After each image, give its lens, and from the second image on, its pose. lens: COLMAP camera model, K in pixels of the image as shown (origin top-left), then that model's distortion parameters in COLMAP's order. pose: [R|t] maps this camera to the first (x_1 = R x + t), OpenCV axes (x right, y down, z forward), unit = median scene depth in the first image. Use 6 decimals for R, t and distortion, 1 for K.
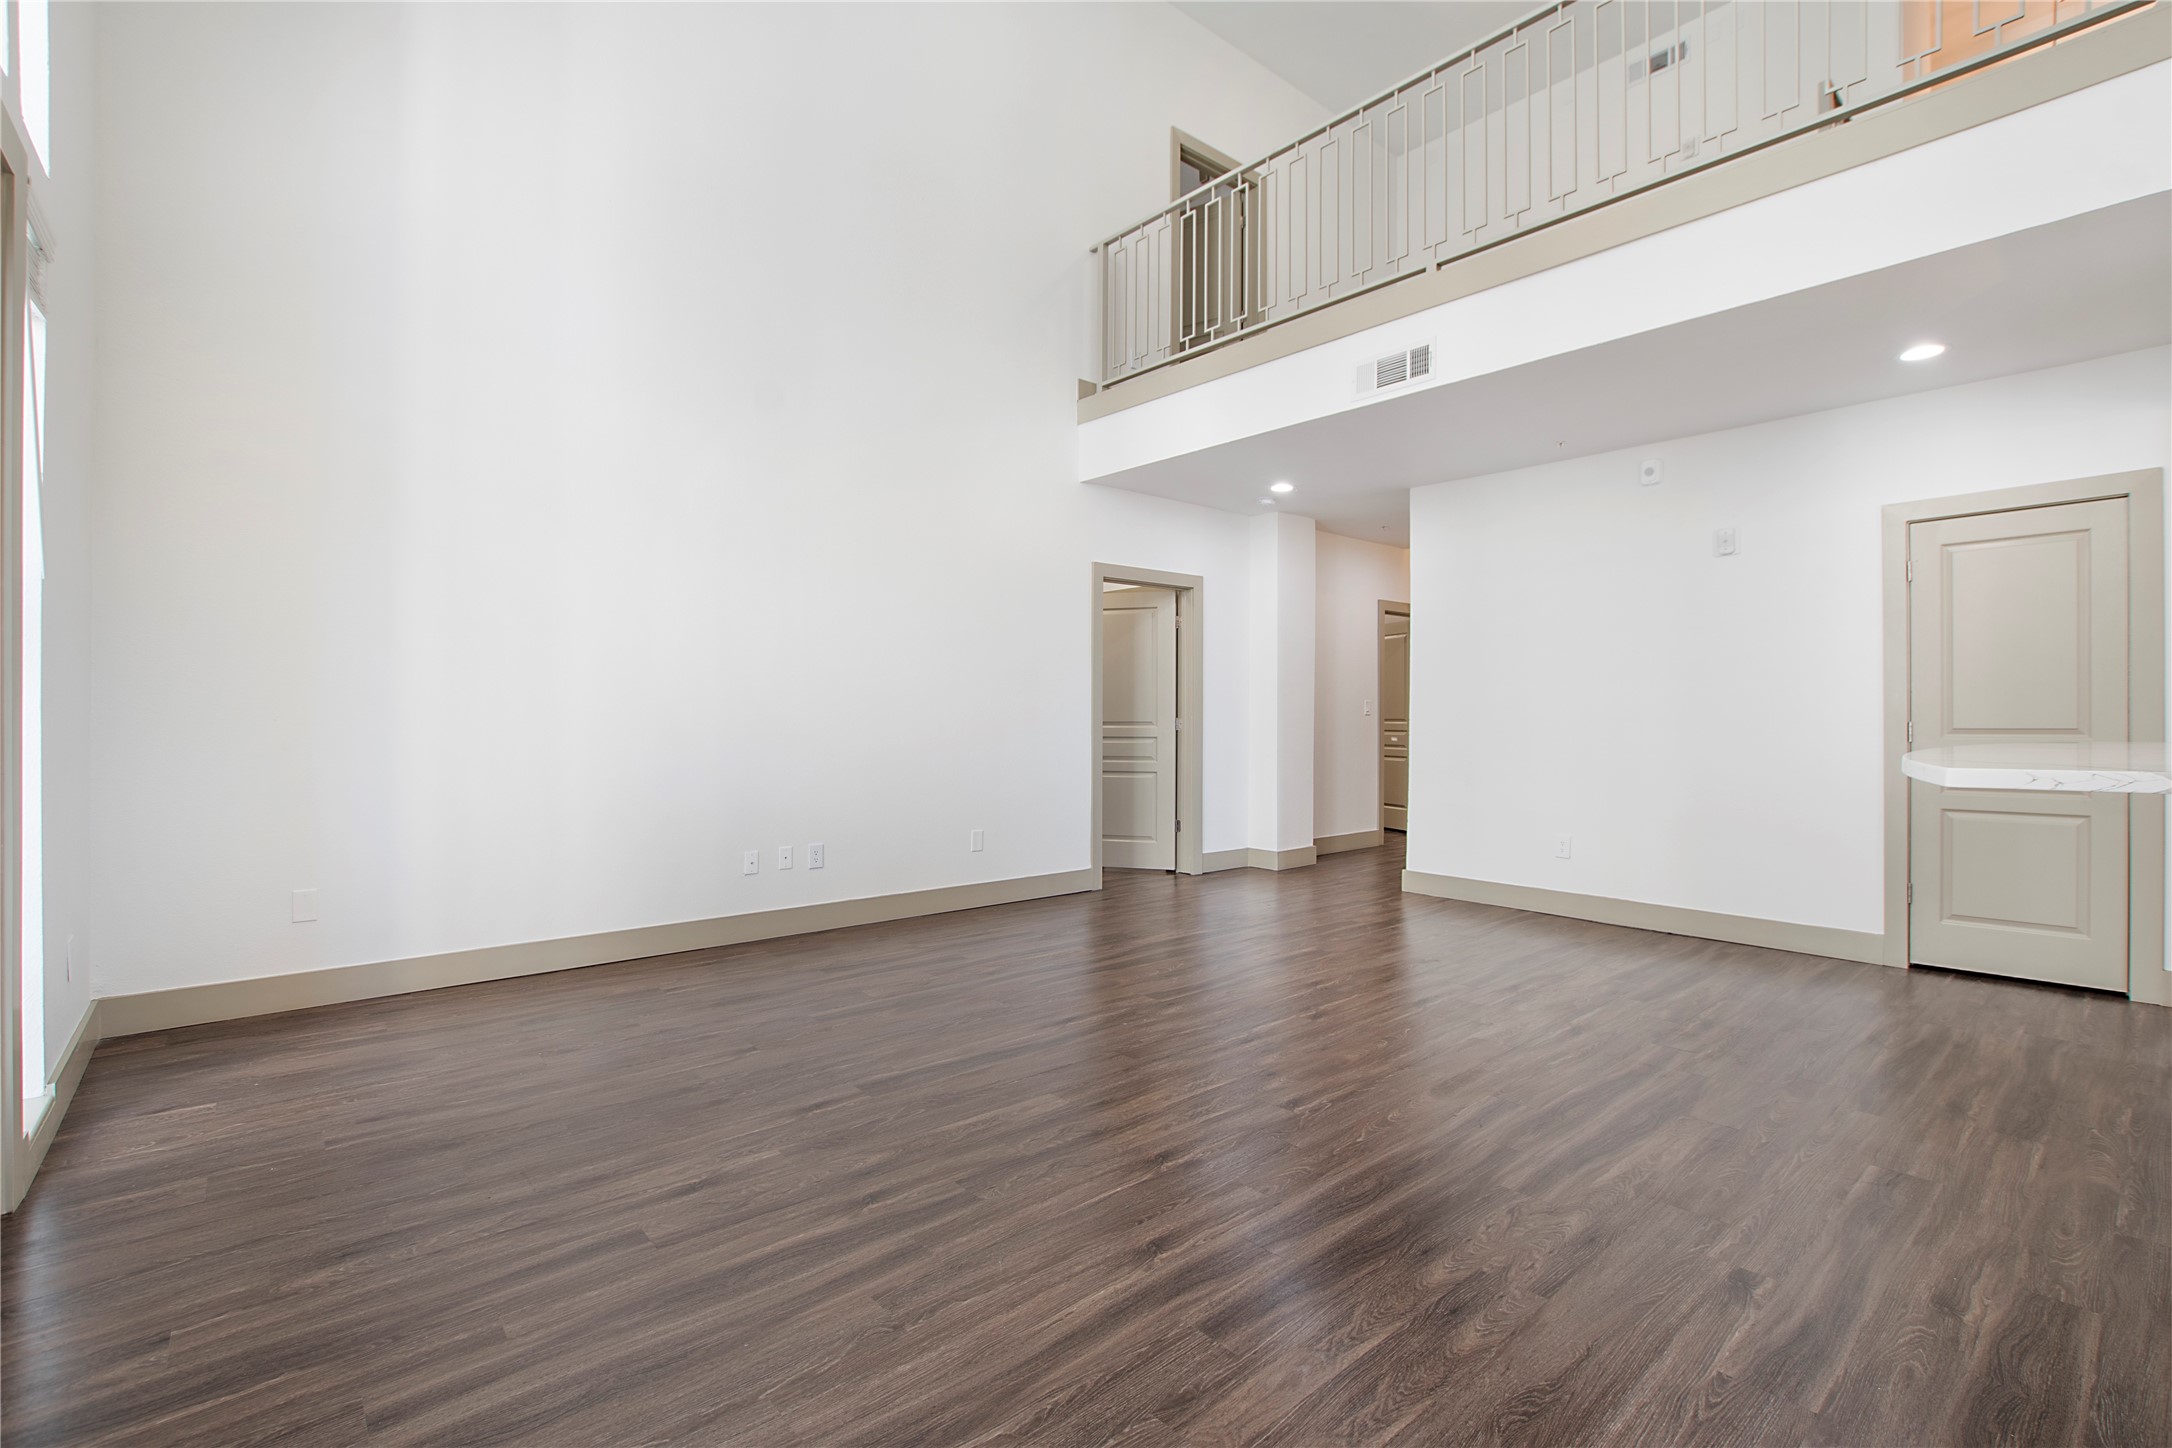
lens RADIAL K [[961.3, 0, 1070.6], [0, 961.3, 713.0], [0, 0, 1]] dist [-0.030686, 0.003334]
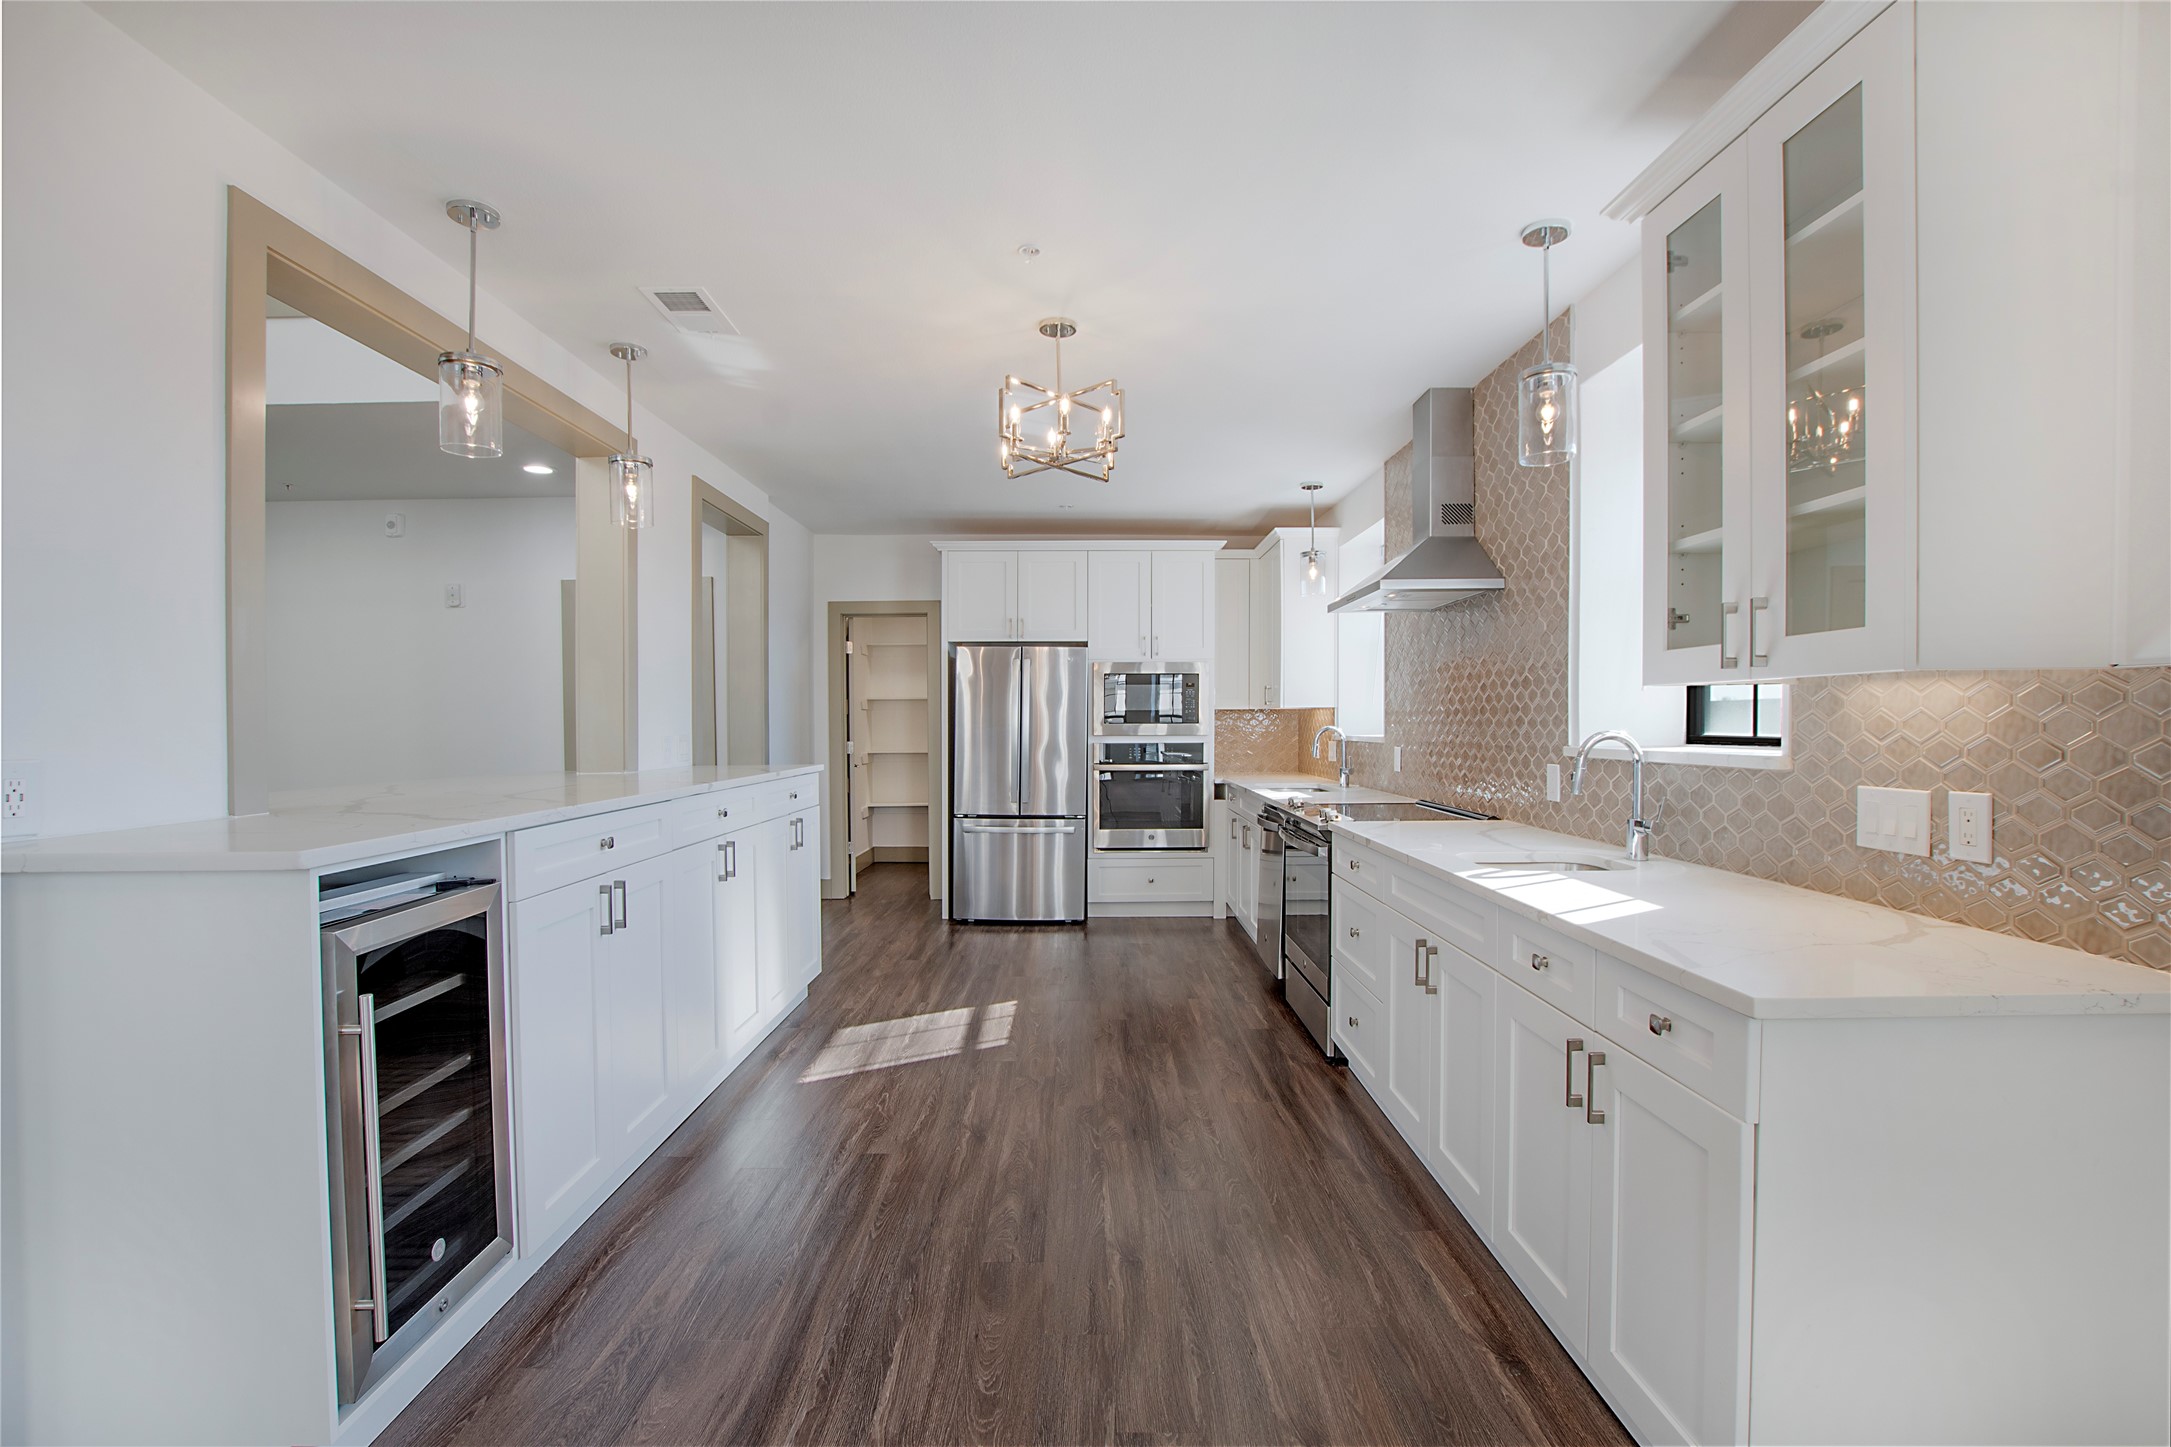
lens RADIAL K [[960.9, 0, 1080.6], [0, 960.9, 722.0], [0, 0, 1]] dist [-0.030686, 0.003334]
pose [[0.643390, -0.005001, 0.765522, 0.467818], [0.004846, 0.999985, 0.002460, -0.040575], [-0.765523, 0.002127, 0.643405, -0.507838]]
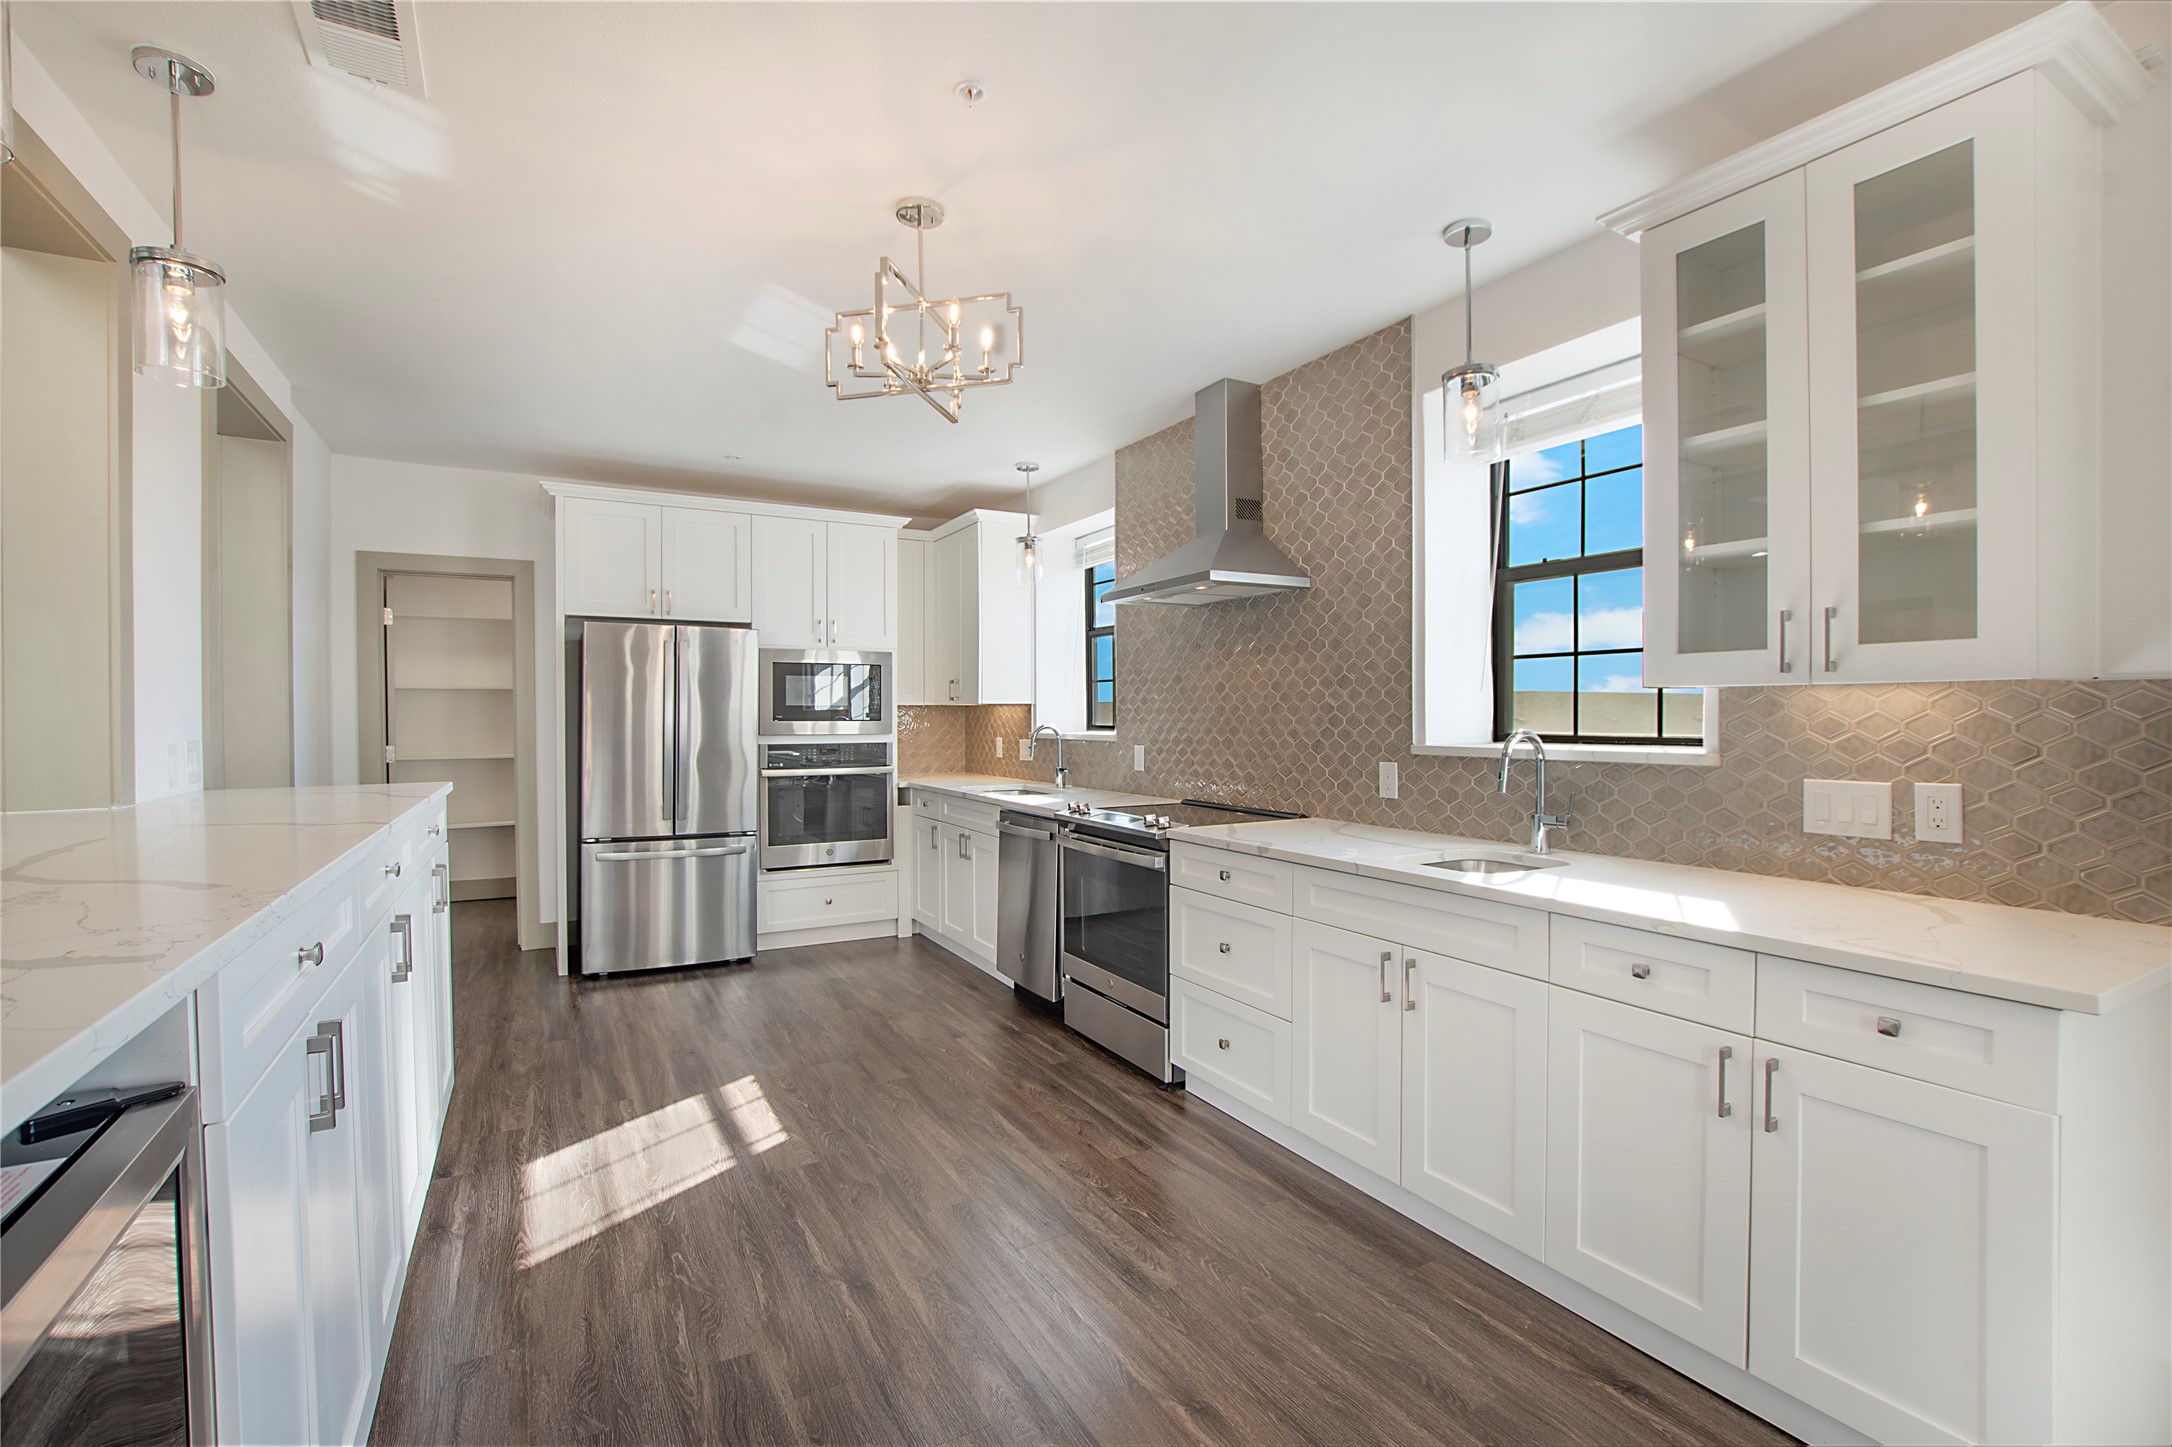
lens RADIAL K [[961.3, 0, 1078.3], [0, 961.3, 723.6], [0, 0, 1]] dist [-0.030686, 0.003334]
pose [[0.187588, -0.011567, 0.982180, 0.479182], [0.002456, 0.999933, 0.011307, -0.045125], [-0.982245, 0.000291, 0.187604, -0.105222]]
